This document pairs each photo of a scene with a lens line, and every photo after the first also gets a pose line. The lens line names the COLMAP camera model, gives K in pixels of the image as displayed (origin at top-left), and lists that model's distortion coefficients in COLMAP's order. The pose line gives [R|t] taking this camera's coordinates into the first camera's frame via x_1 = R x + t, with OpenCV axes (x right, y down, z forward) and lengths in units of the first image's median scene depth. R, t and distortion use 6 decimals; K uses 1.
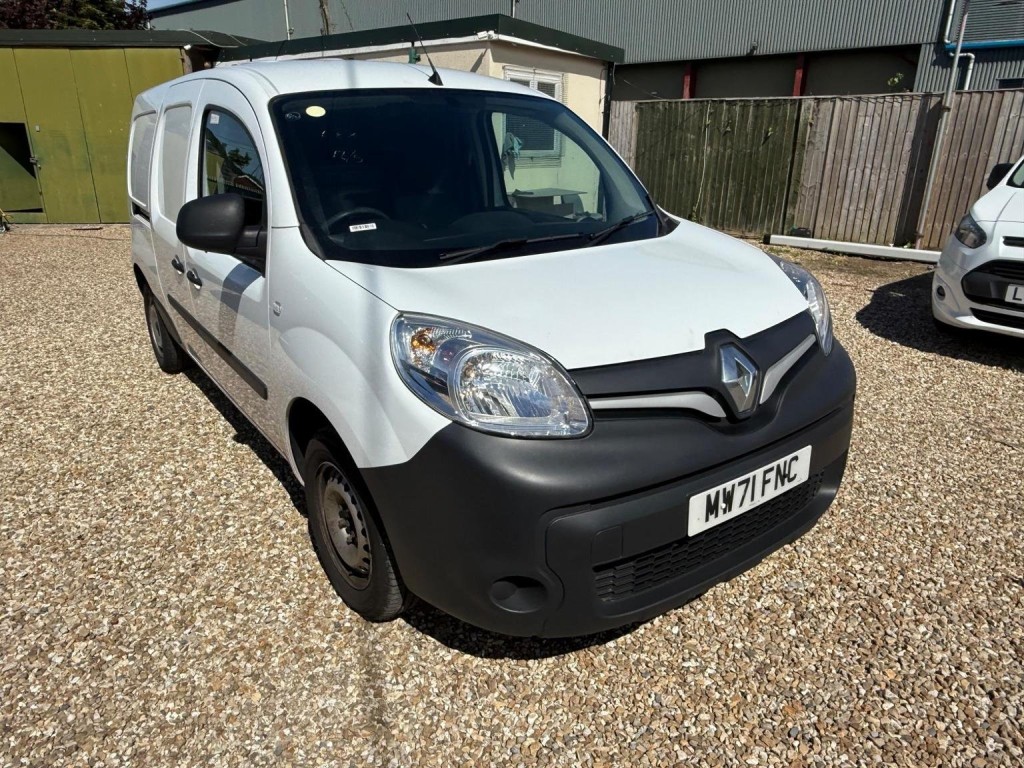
lens RADIAL K [[686.7, 0, 498.7], [0, 686.7, 385.5], [0, 0, 1]] dist [-0.000437, 0.000661]
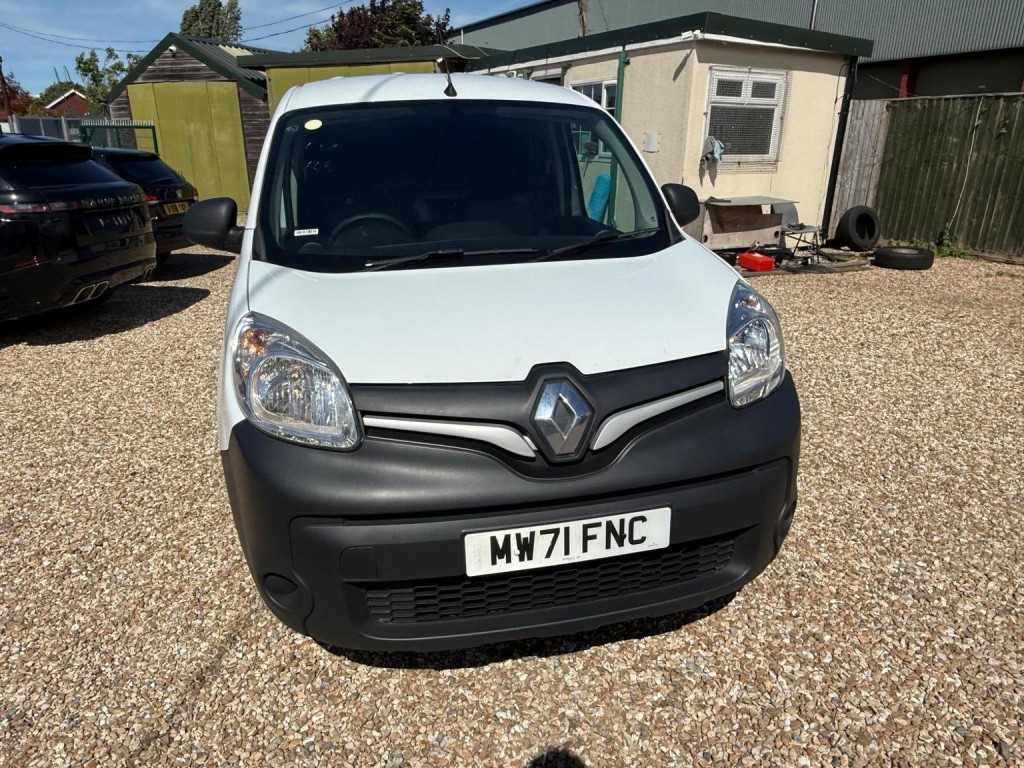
lens RADIAL K [[686.7, 0, 499.6], [0, 686.7, 383.6], [0, 0, 1]] dist [-0.000437, 0.000661]
pose [[0.924703, 0.124082, -0.359901, 0.467909], [-0.125951, 0.991867, 0.018354, -0.048165], [0.359252, 0.028357, 0.932810, 0.098183]]
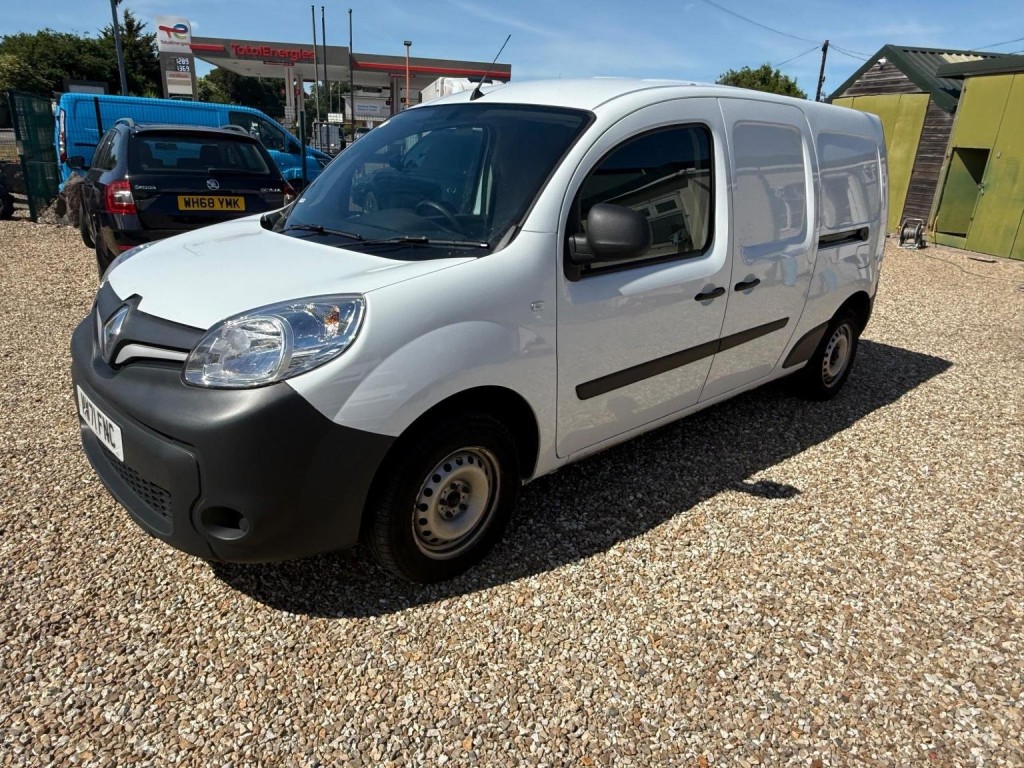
lens RADIAL K [[686.7, 0, 500.5], [0, 686.7, 384.8], [0, 0, 1]] dist [-0.000437, 0.000661]
pose [[0.132583, 0.340688, -0.930781, 1.271693], [-0.377256, 0.885736, 0.270463, -0.408325], [0.916570, 0.315284, 0.245960, 1.071507]]
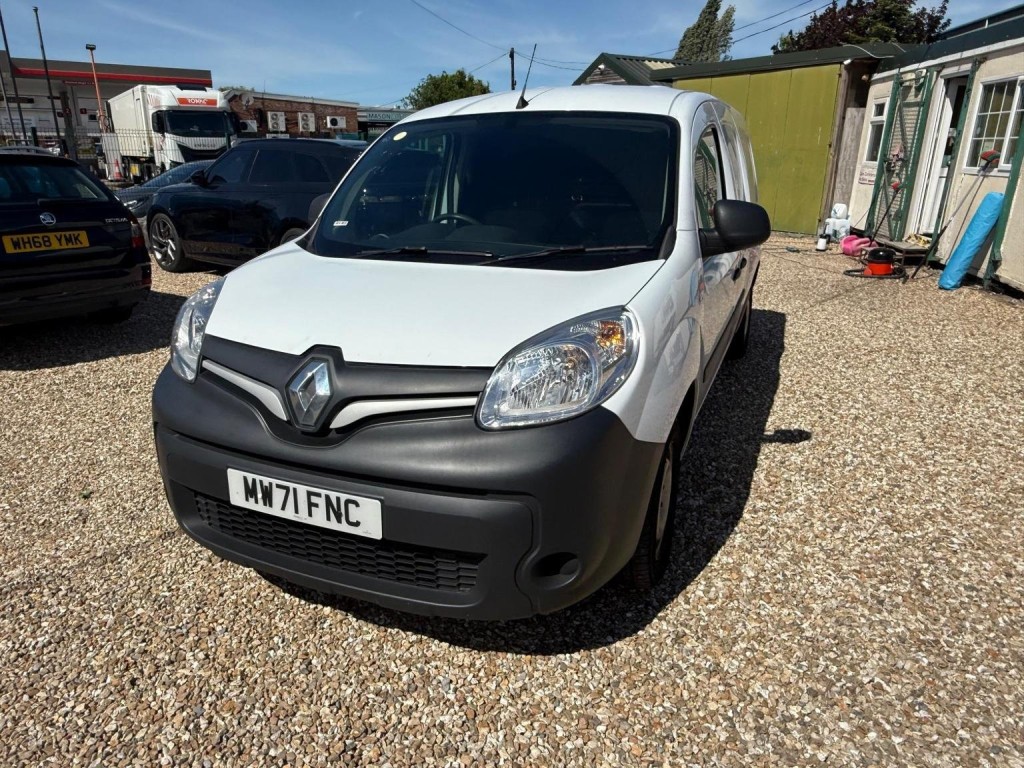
lens RADIAL K [[686.7, 0, 501.5], [0, 686.7, 372.9], [0, 0, 1]] dist [-0.000437, 0.000661]
pose [[0.520587, 0.264712, -0.811737, 1.041318], [-0.290668, 0.948882, 0.123023, -0.194929], [0.802808, 0.171902, 0.570919, 0.502453]]
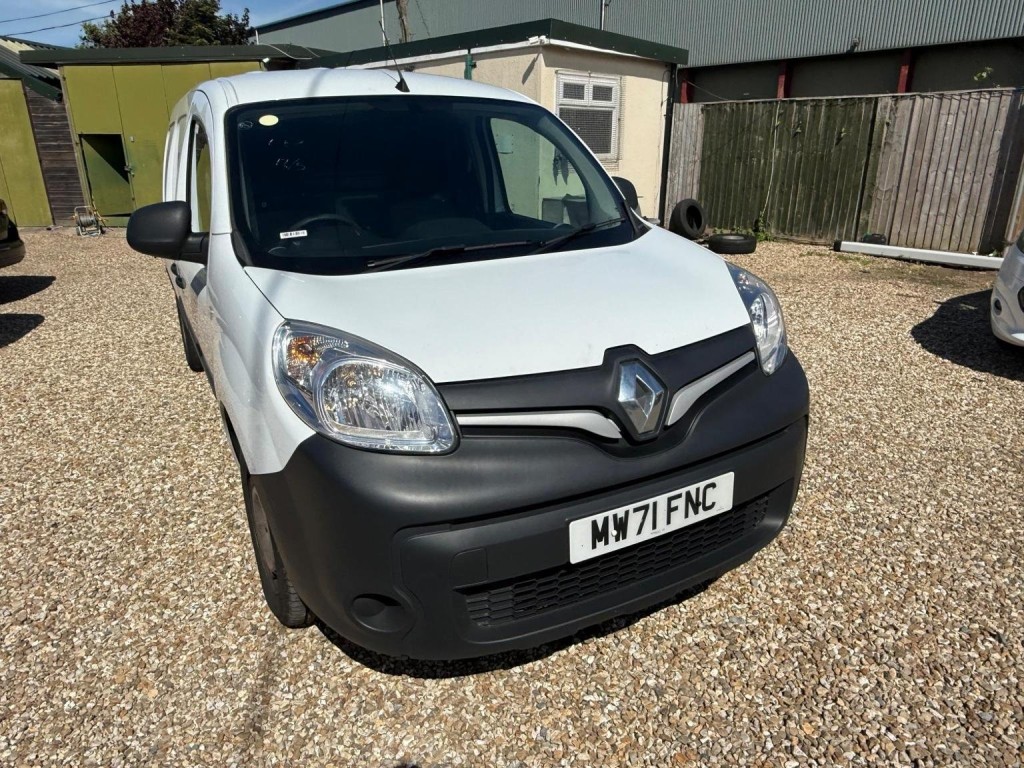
lens RADIAL K [[686.7, 0, 498.5], [0, 686.7, 381.8], [0, 0, 1]] dist [-0.000437, 0.000661]
pose [[0.991838, 0.030886, -0.123708, 0.215473], [-0.032239, 0.999440, -0.008948, -0.013202], [0.123363, 0.012863, 0.992278, 0.036725]]
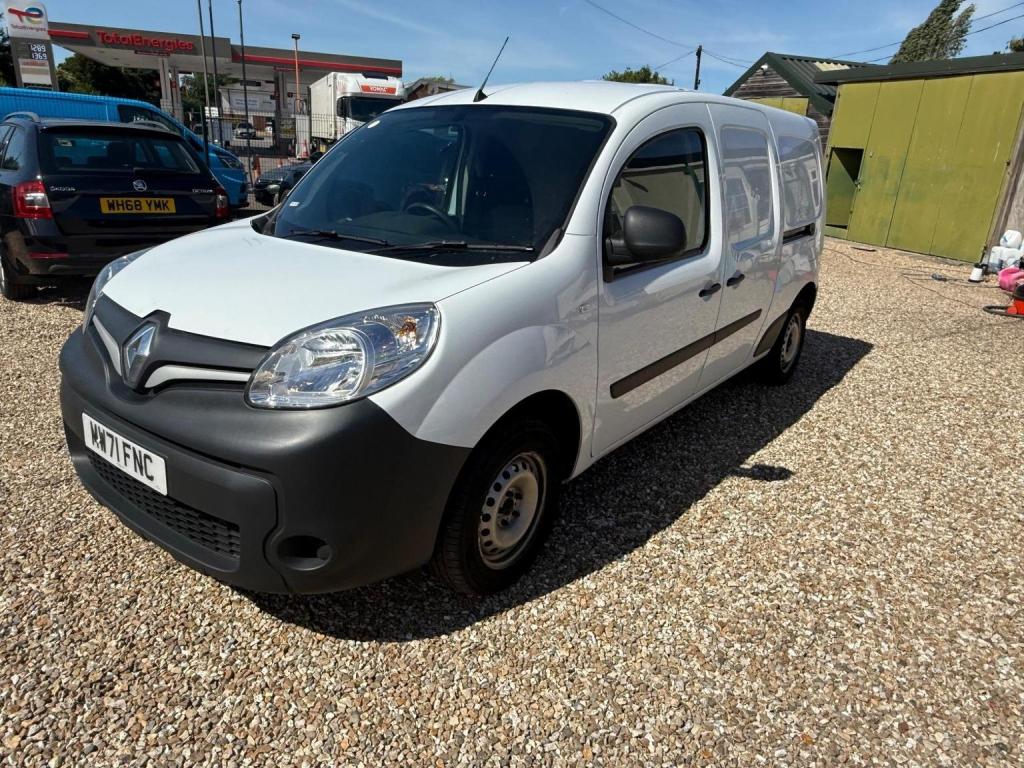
lens RADIAL K [[686.7, 0, 512.5], [0, 686.7, 375.2], [0, 0, 1]] dist [-0.000437, 0.000661]
pose [[0.299996, 0.322232, -0.897869, 1.213318], [-0.370615, 0.906653, 0.201555, -0.335110], [0.879004, 0.272298, 0.391416, 0.871923]]
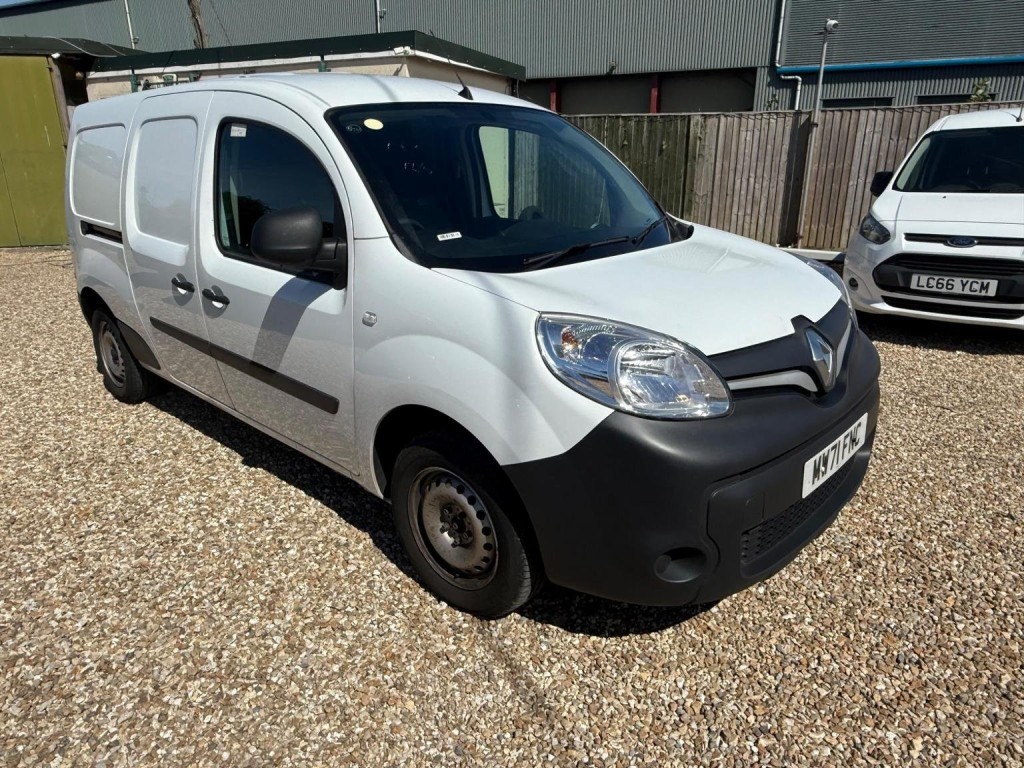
lens RADIAL K [[686.7, 0, 510.2], [0, 686.7, 380.8], [0, 0, 1]] dist [-0.000437, 0.000661]
pose [[0.979459, -0.067388, 0.190048, -0.296556], [0.072102, 0.997235, -0.017991, 0.009955], [-0.188310, 0.031324, 0.981610, -0.016983]]
